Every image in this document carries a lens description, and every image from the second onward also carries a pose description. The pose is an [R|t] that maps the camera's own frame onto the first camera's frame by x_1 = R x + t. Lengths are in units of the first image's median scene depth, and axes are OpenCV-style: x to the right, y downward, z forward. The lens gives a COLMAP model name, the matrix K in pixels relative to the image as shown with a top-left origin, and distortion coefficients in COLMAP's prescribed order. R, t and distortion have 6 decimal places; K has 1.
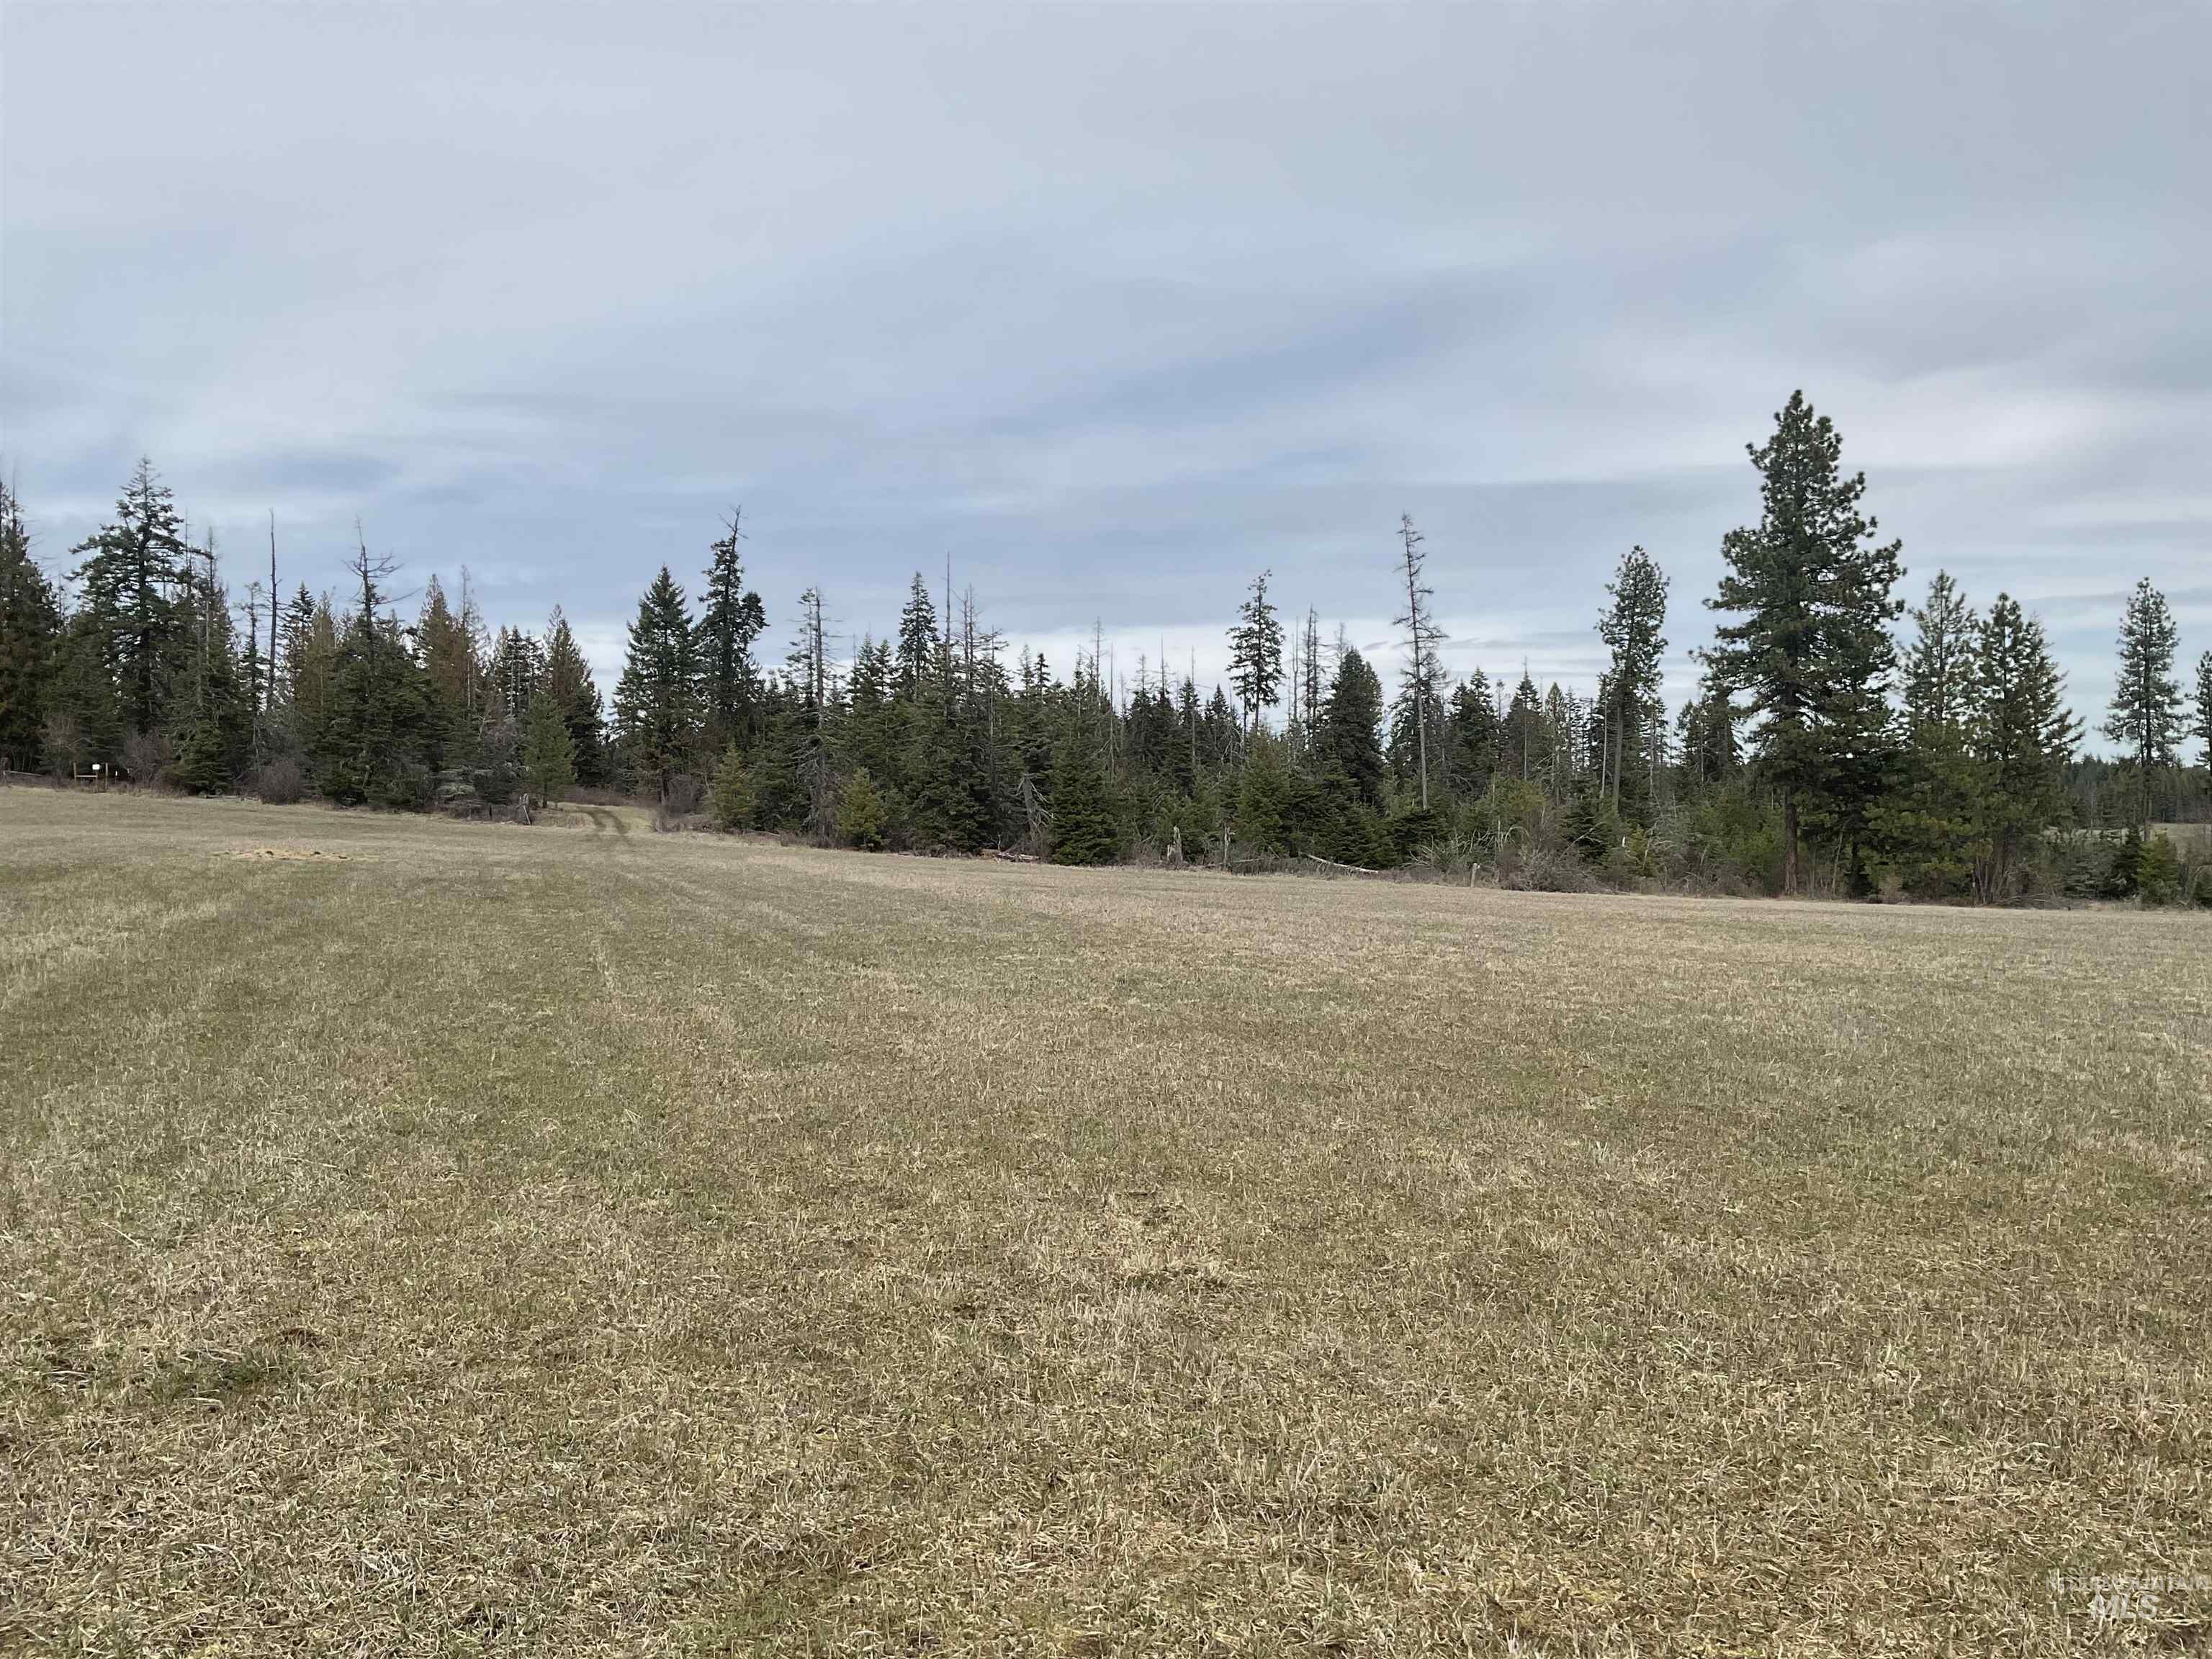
lens RADIAL K [[1874.6, 0, 1106.0], [0, 1874.6, 829.5], [0, 0, 1]] dist [0.044298, 0.002397]
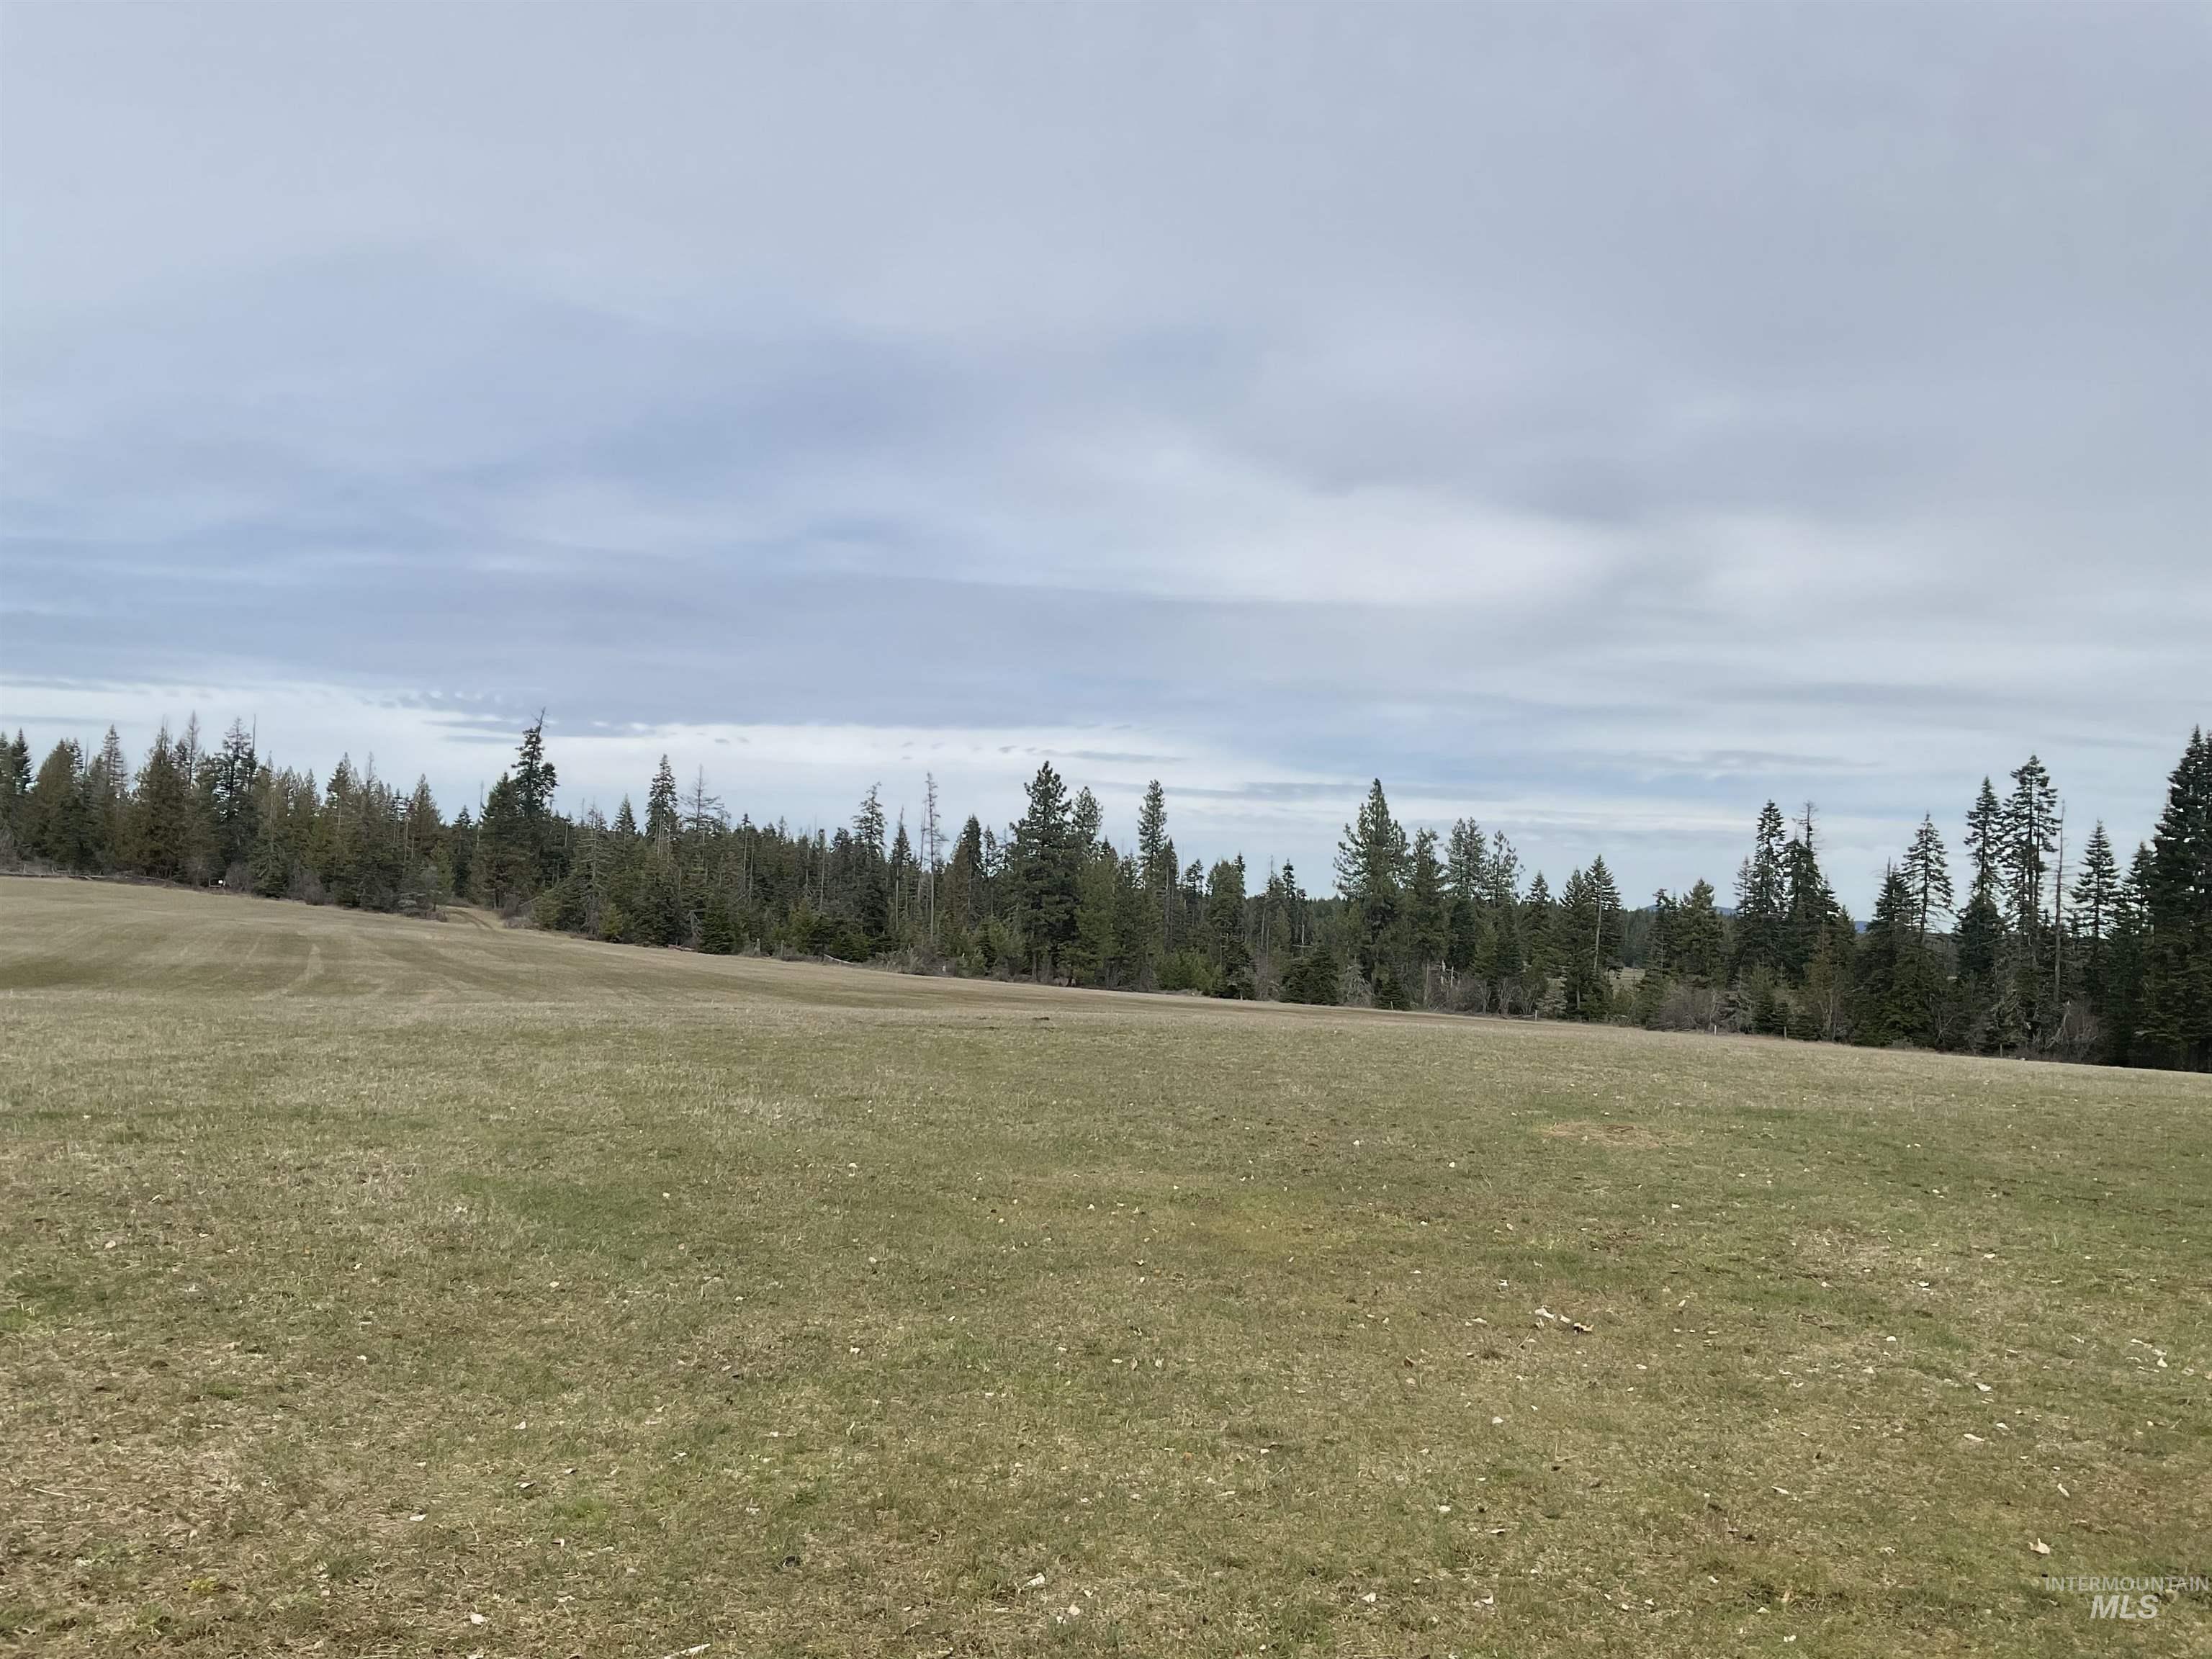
lens RADIAL K [[1640.9, 0, 1106.0], [0, 1640.9, 829.5], [0, 0, 1]] dist [-0.001352, -0.002700]
pose [[0.986005, 0.059260, 0.155828, 0.113322], [-0.049020, 0.996429, -0.068754, -0.014567], [-0.159346, 0.060153, 0.985389, -0.831665]]
